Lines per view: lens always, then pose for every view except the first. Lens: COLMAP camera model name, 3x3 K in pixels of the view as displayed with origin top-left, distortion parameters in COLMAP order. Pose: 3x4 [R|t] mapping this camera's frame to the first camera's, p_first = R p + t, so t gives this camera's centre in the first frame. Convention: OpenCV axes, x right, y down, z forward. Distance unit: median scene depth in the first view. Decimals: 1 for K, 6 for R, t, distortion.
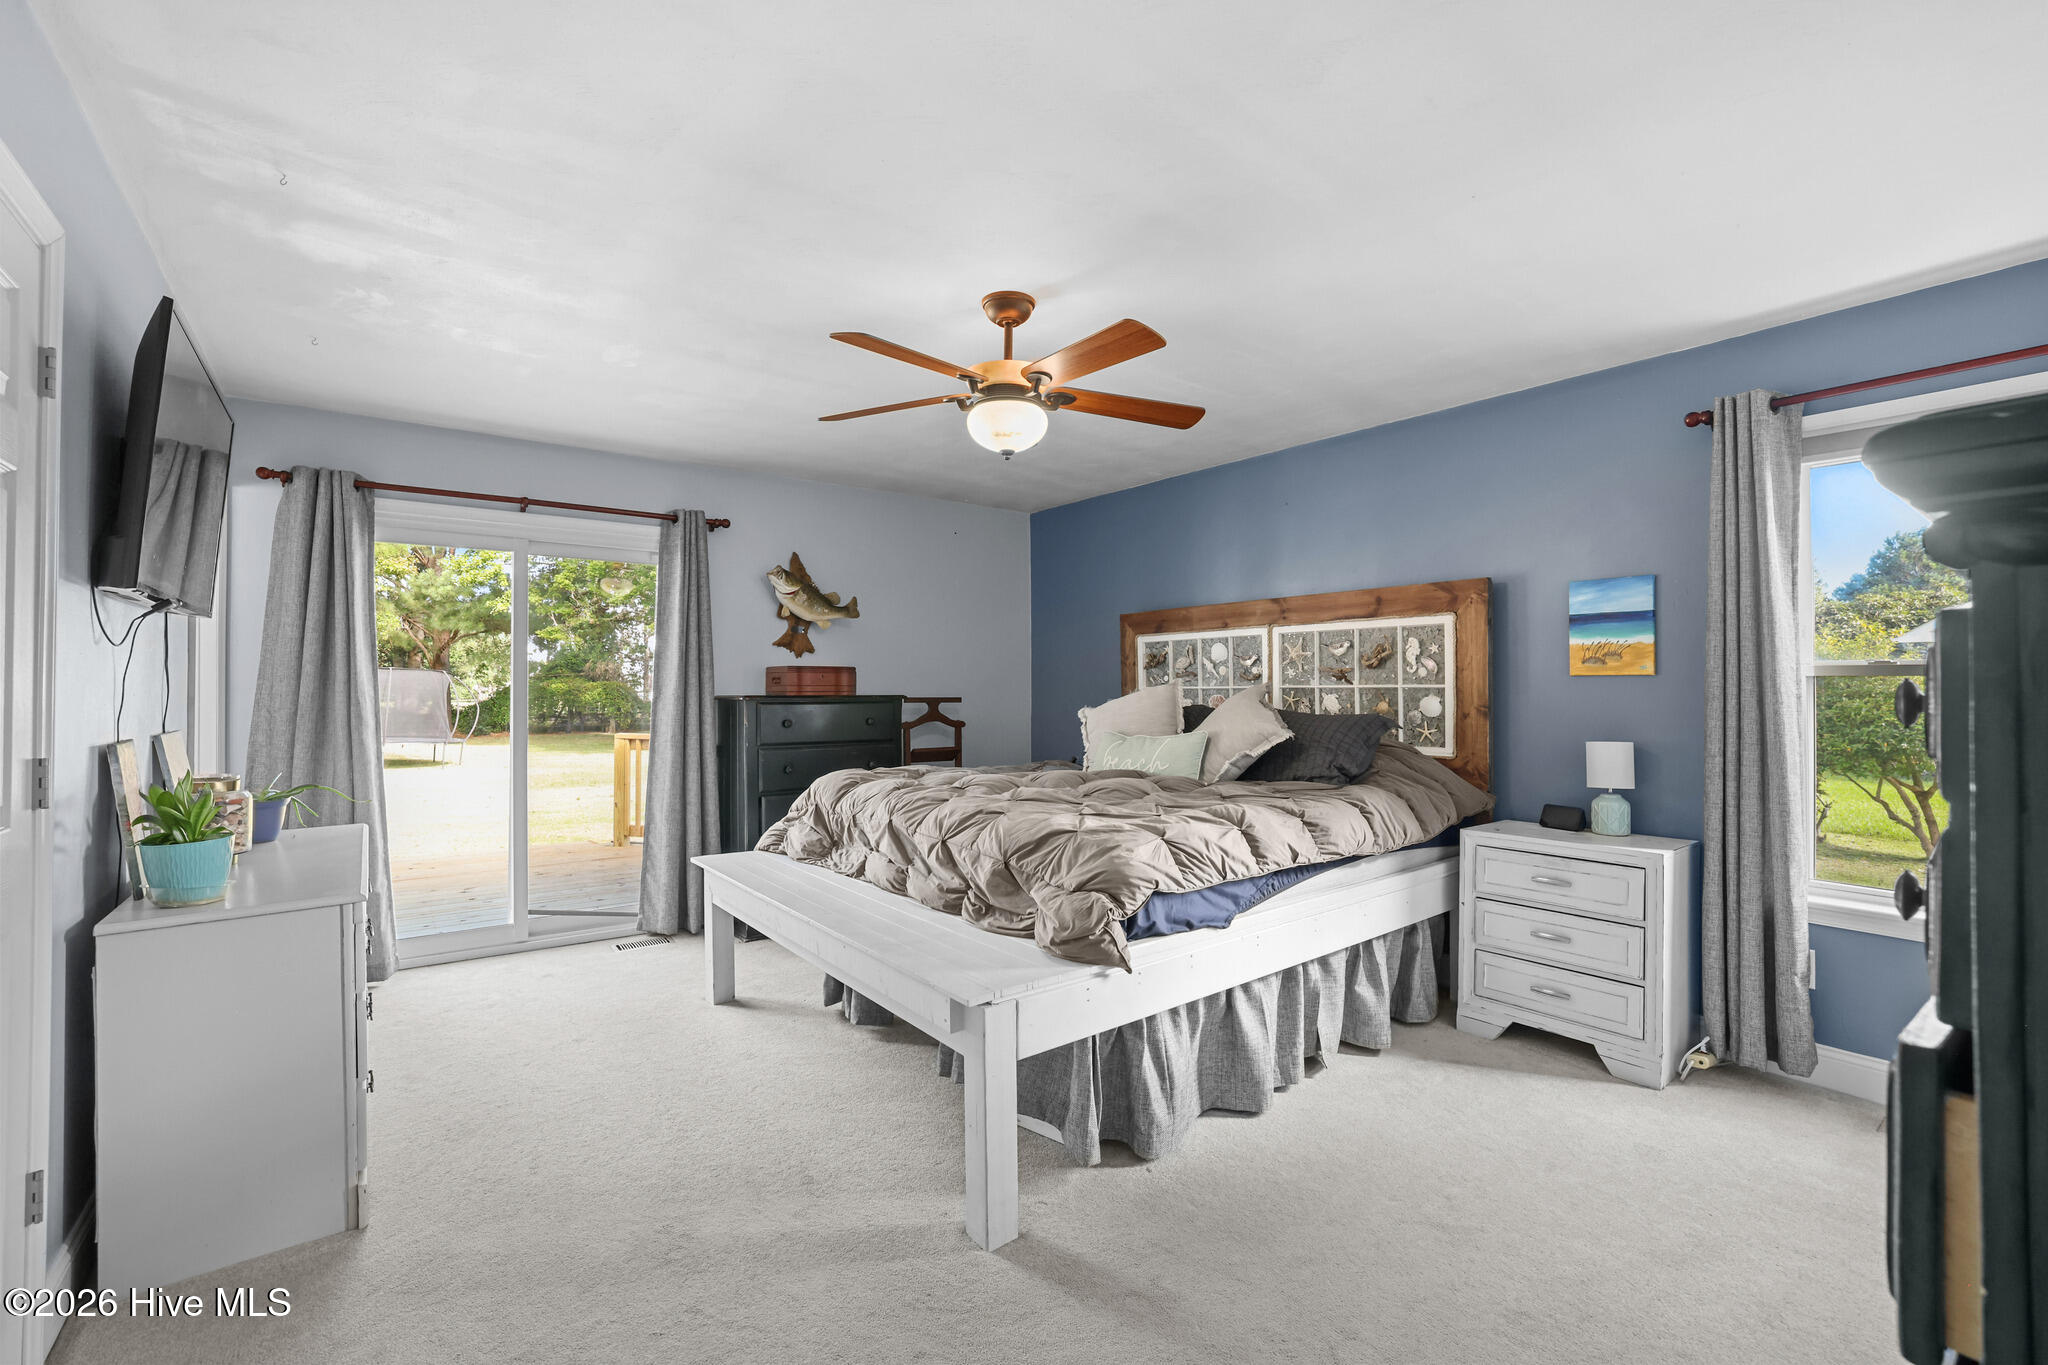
lens RADIAL K [[880.4, 0, 1020.5], [0, 880.4, 680.5], [0, 0, 1]] dist [-0.045673, 0.016550]
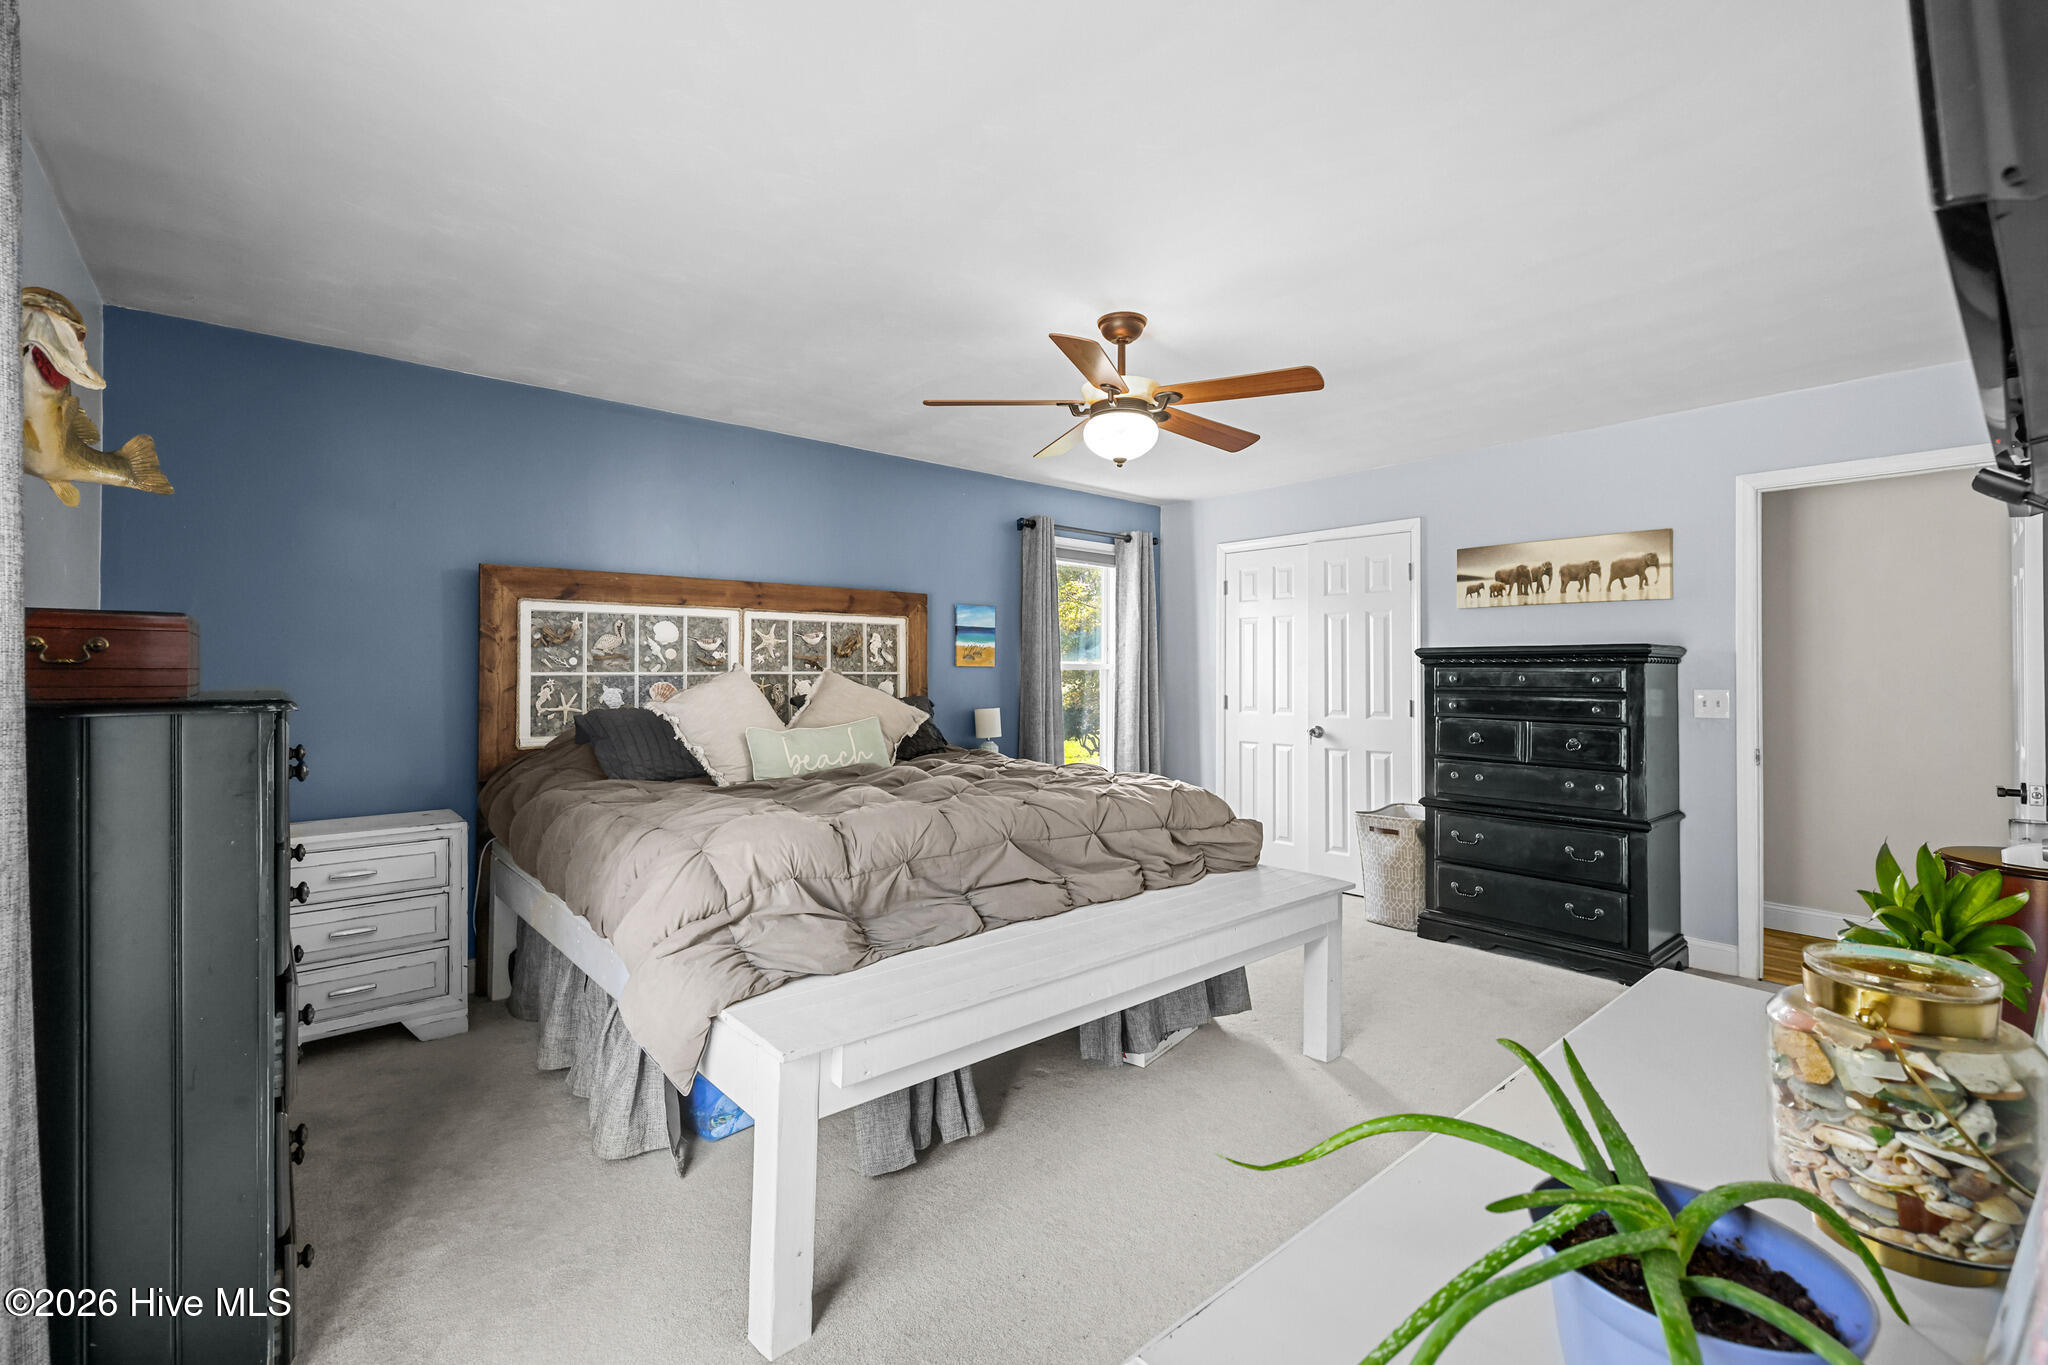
lens RADIAL K [[880.4, 0, 1020.5], [0, 880.4, 680.5], [0, 0, 1]] dist [-0.045673, 0.016550]
pose [[-0.056028, -0.007469, 0.998401, -0.726178], [-0.010888, 0.999917, 0.006869, 0.005559], [-0.998370, -0.010486, -0.056104, 0.799635]]
